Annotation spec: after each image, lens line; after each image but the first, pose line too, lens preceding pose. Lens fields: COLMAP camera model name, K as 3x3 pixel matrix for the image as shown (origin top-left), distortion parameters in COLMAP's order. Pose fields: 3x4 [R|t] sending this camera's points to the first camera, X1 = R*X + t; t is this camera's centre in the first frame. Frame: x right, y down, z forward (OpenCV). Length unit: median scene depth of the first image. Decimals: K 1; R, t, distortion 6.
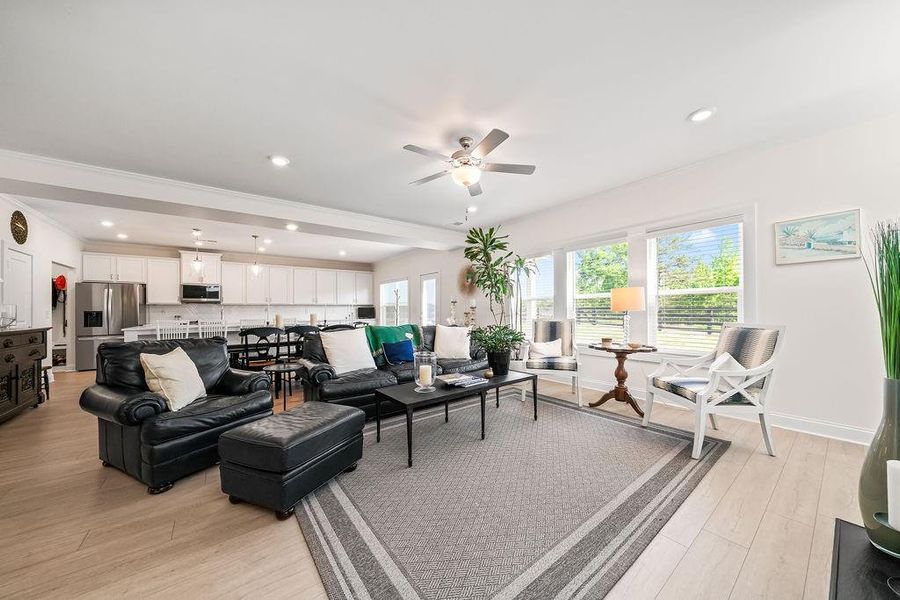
lens RADIAL K [[310.0, 0, 452.9], [0, 310.0, 307.6], [0, 0, 1]] dist [-0.003574, -0.000033]
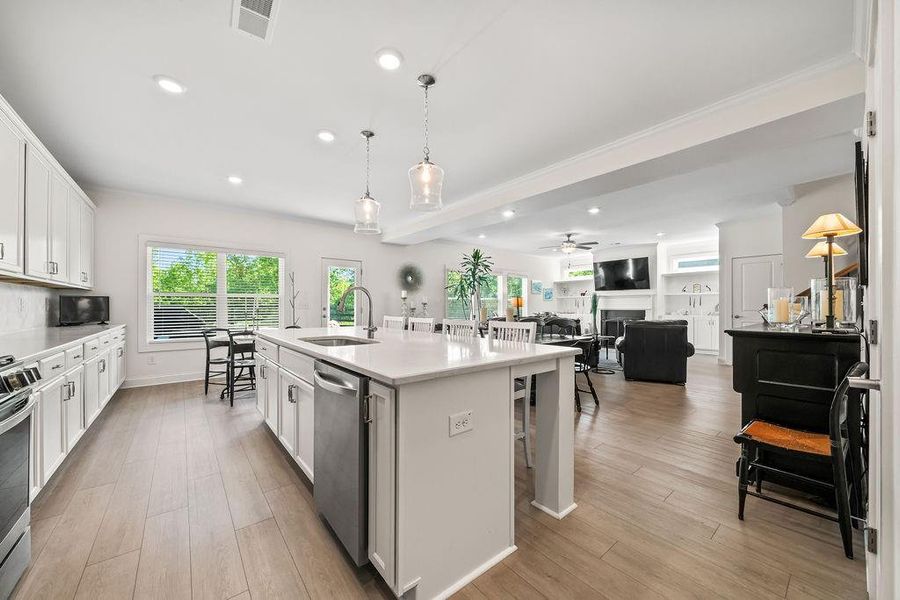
lens RADIAL K [[331.0, 0, 450.7], [0, 331.0, 305.4], [0, 0, 1]] dist [-0.000319, -0.000075]
pose [[-0.033207, 0.013044, 0.999363, -1.054332], [-0.007652, 0.999882, -0.013305, 0.019326], [-0.999419, -0.008089, -0.033104, 0.848513]]
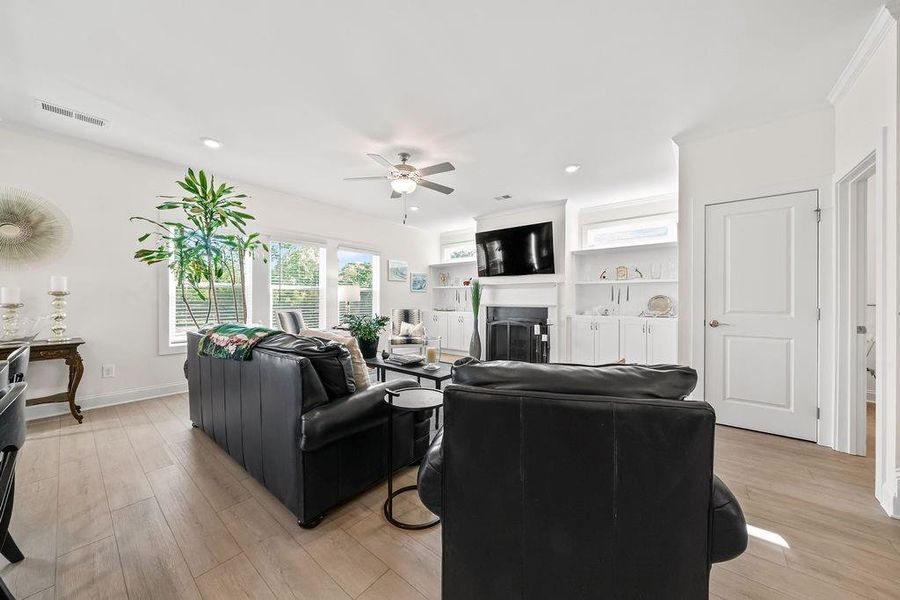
lens RADIAL K [[314.6, 0, 445.3], [0, 314.6, 300.5], [0, 0, 1]] dist [-0.000489, 0.000141]
pose [[-0.233044, 0.007330, 0.972439, -0.492008], [-0.010164, 0.999899, -0.009973, 0.008817], [-0.972413, -0.012208, -0.232946, 0.478389]]
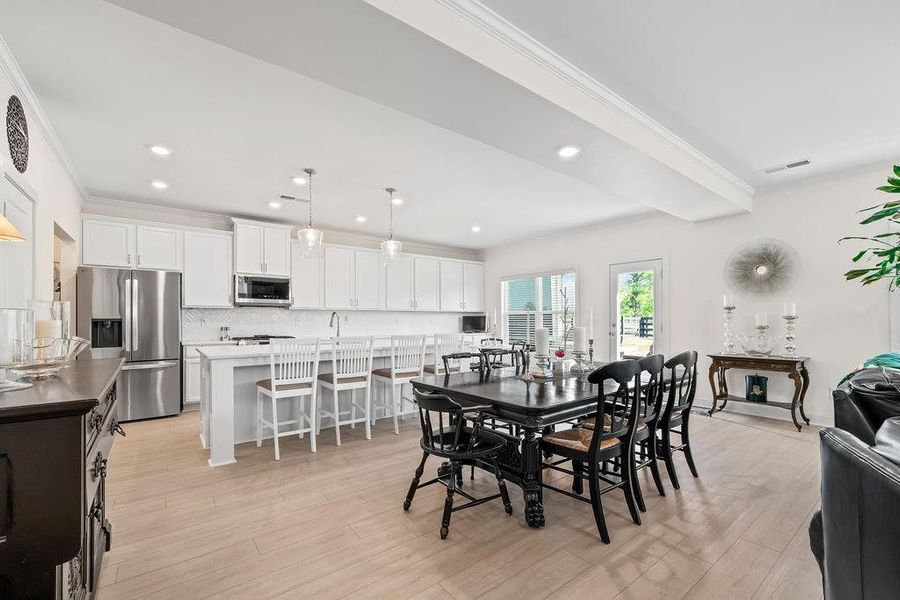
lens RADIAL K [[382.9, 0, 455.6], [0, 382.9, 318.7], [0, 0, 1]] dist [0.004261, 0.000176]
pose [[0.999886, 0.007276, 0.013224, -0.499685], [-0.007336, 0.999963, 0.004473, 0.002971], [-0.013191, -0.004569, 0.999903, 0.274672]]
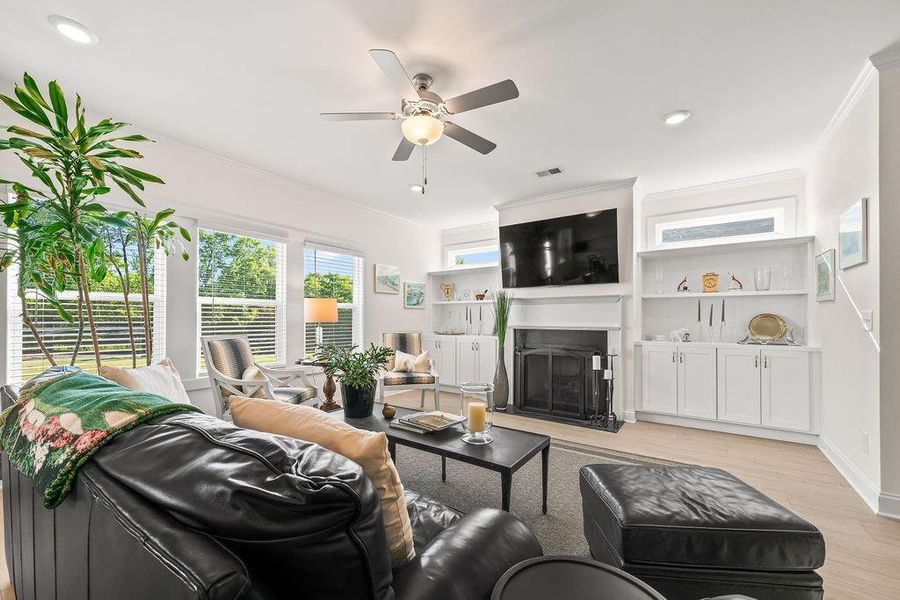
lens RADIAL K [[361.9, 0, 446.3], [0, 361.9, 317.1], [0, 0, 1]] dist [0.001213, 0.000176]
pose [[-0.293139, 0.013343, 0.955977, -0.322697], [-0.009208, 0.999817, -0.016779, 0.005348], [-0.956026, -0.013721, -0.292962, 0.505390]]
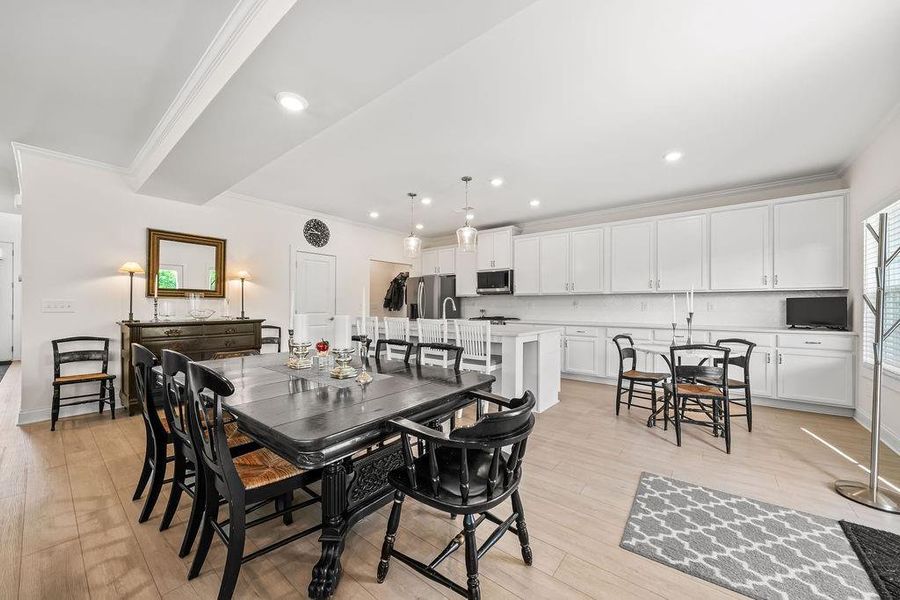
lens RADIAL K [[334.8, 0, 451.2], [0, 334.8, 305.4], [0, 0, 1]] dist [-0.001562, 0.000077]
pose [[0.239189, 0.011007, -0.970911, -0.022186], [0.004268, 0.999914, 0.012387, 0.002723], [0.970964, -0.007107, 0.239121, 0.774584]]
